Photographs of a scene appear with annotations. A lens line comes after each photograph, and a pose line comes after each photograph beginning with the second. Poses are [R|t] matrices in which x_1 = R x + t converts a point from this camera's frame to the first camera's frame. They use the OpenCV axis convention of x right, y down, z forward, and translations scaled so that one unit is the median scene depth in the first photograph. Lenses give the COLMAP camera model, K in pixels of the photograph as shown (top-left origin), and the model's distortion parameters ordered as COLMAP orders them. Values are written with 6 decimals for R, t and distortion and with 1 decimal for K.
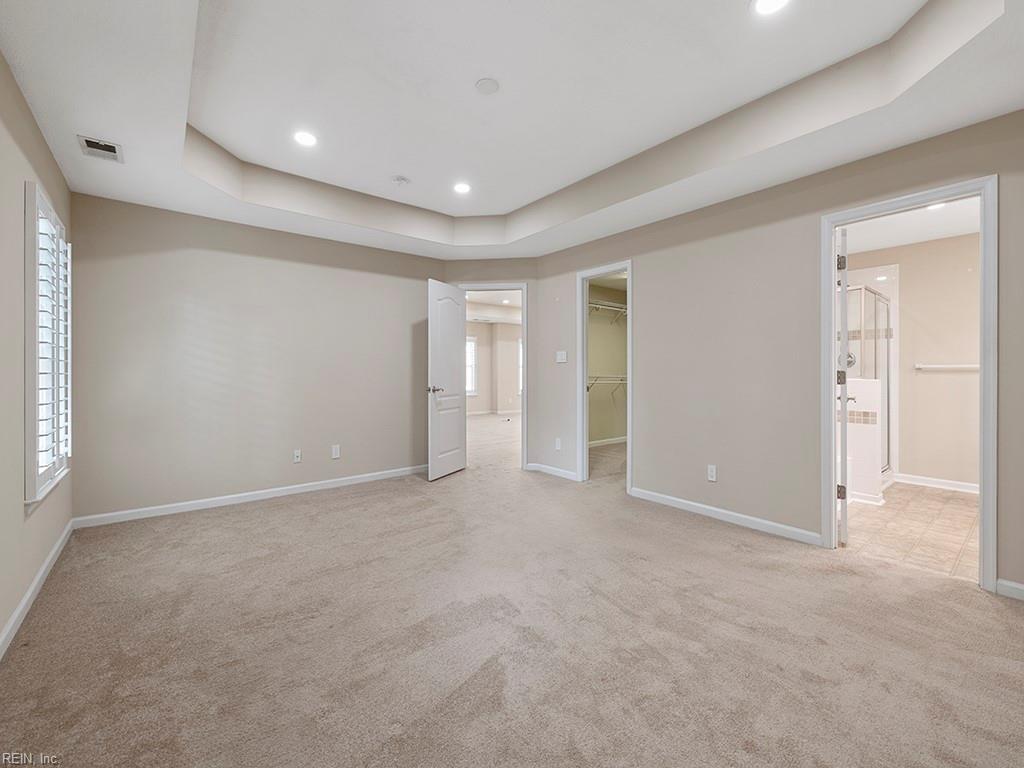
lens RADIAL K [[432.3, 0, 509.8], [0, 432.3, 368.8], [0, 0, 1]] dist [-0.001034, 0.000271]
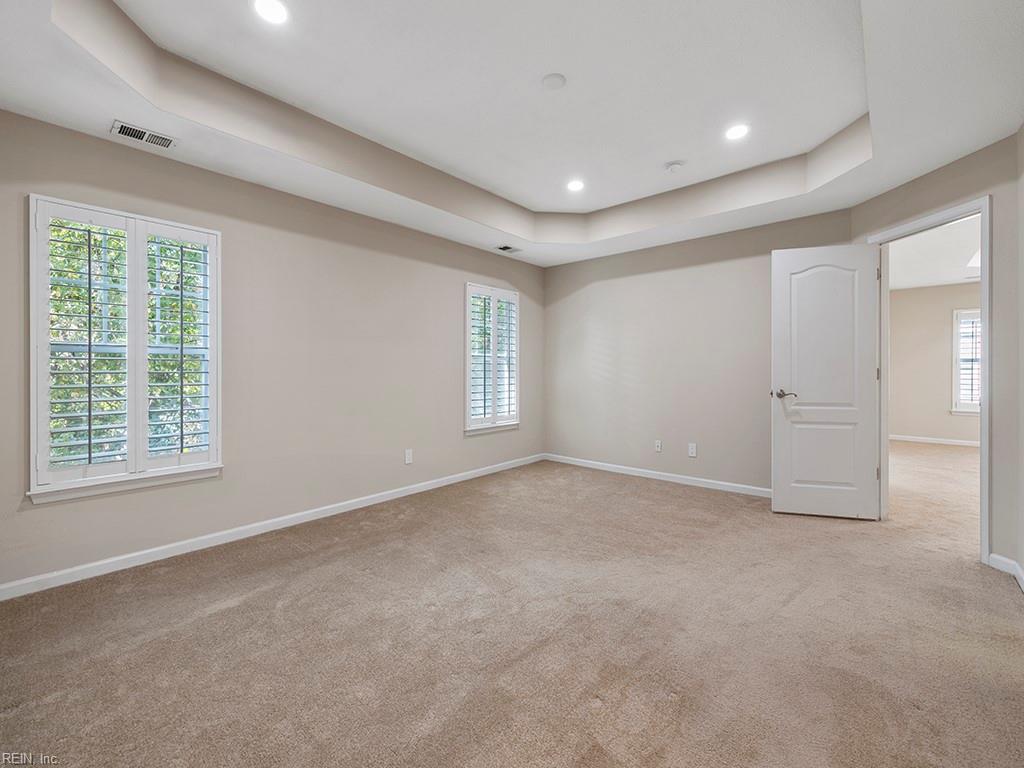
lens RADIAL K [[432.3, 0, 509.8], [0, 432.3, 368.8], [0, 0, 1]] dist [-0.001034, 0.000271]
pose [[0.165012, -0.000422, -0.986292, 0.600062], [0.006514, 0.999979, 0.000662, 0.000000], [0.986270, -0.006534, 0.165011, 0.486902]]
